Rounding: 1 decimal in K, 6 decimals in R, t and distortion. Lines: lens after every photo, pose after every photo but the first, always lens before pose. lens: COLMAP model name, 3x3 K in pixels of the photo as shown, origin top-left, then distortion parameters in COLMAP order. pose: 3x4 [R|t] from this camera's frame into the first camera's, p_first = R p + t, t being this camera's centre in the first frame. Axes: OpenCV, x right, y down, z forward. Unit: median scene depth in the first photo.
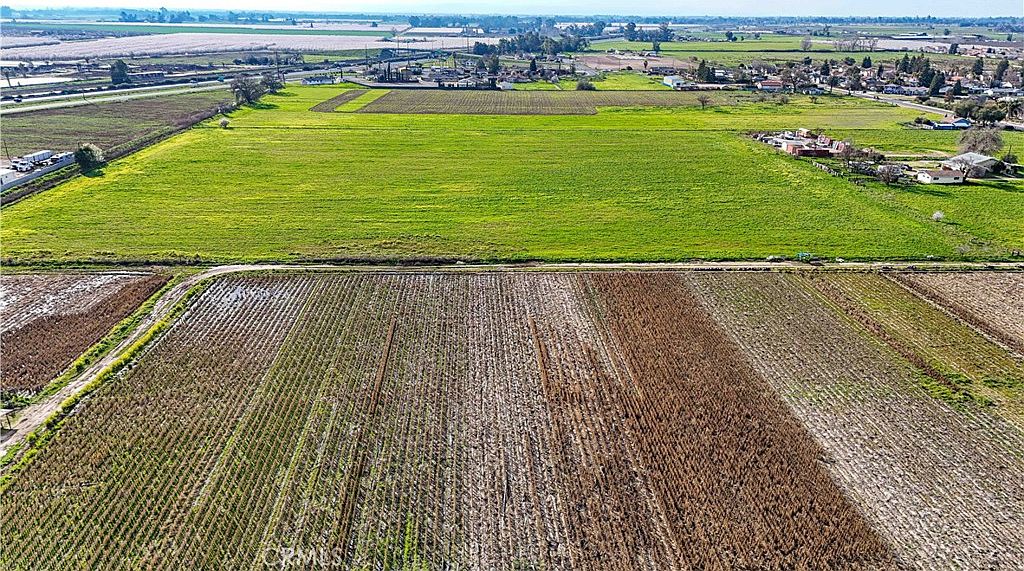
lens RADIAL K [[748.9, 0, 512.4], [0, 748.9, 281.1], [0, 0, 1]] dist [0.076943, -0.069831]
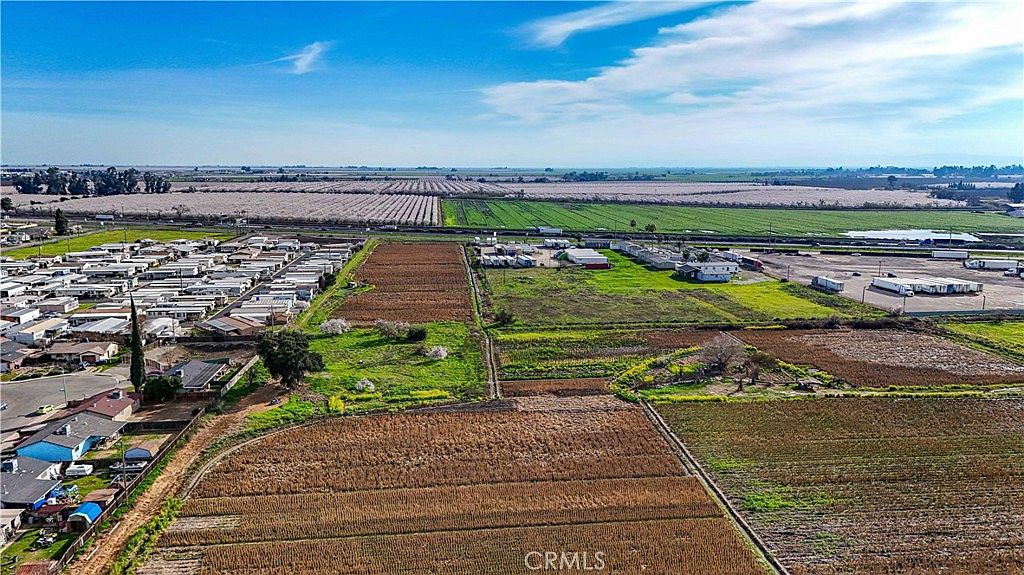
lens RADIAL K [[747.2, 0, 512.0], [0, 747.2, 287.5], [0, 0, 1]] dist [0.083536, -0.076515]
pose [[0.048021, 0.148017, -0.987818, 0.584742], [-0.334035, 0.934398, 0.123773, -0.004492], [0.941336, 0.324023, 0.094314, 0.081885]]
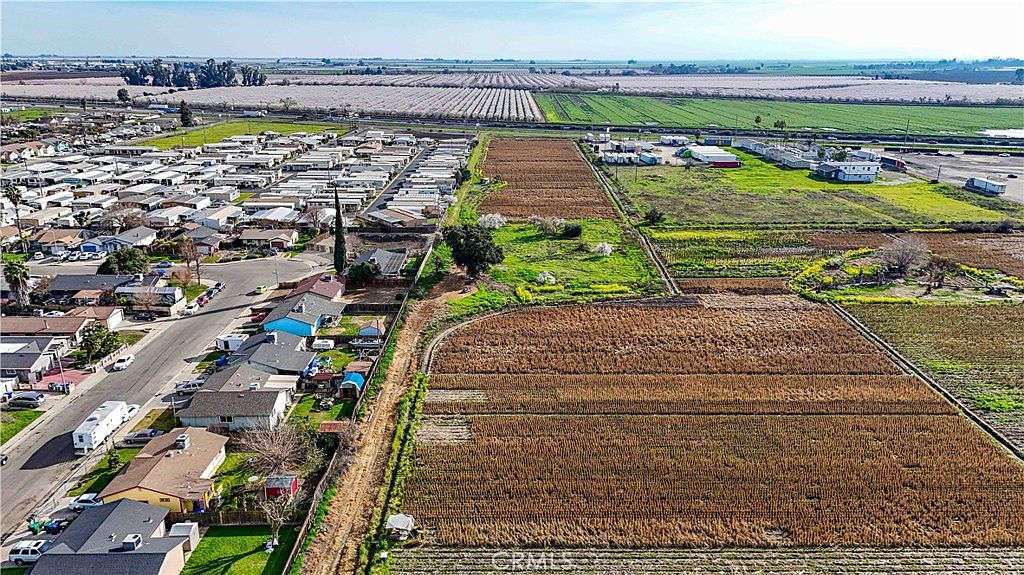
lens RADIAL K [[747.2, 0, 512.0], [0, 747.2, 287.5], [0, 0, 1]] dist [0.083536, -0.076515]
pose [[-0.049938, 0.279379, -0.958881, 0.605228], [-0.336820, 0.899125, 0.279510, 0.046783], [0.940244, 0.336928, 0.049200, -0.060887]]
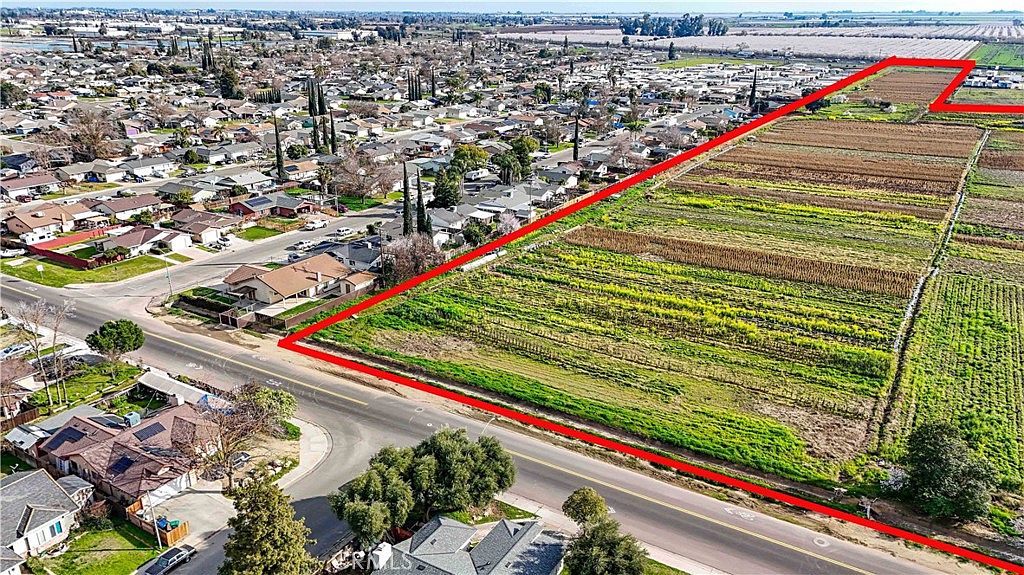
lens RADIAL K [[747.2, 0, 512.0], [0, 747.2, 287.5], [0, 0, 1]] dist [0.083536, -0.076515]
pose [[-0.576132, 0.267689, -0.772279, 2.101390], [-0.283267, 0.820902, 0.495863, -0.108001], [0.766702, 0.504443, -0.397120, 0.435021]]
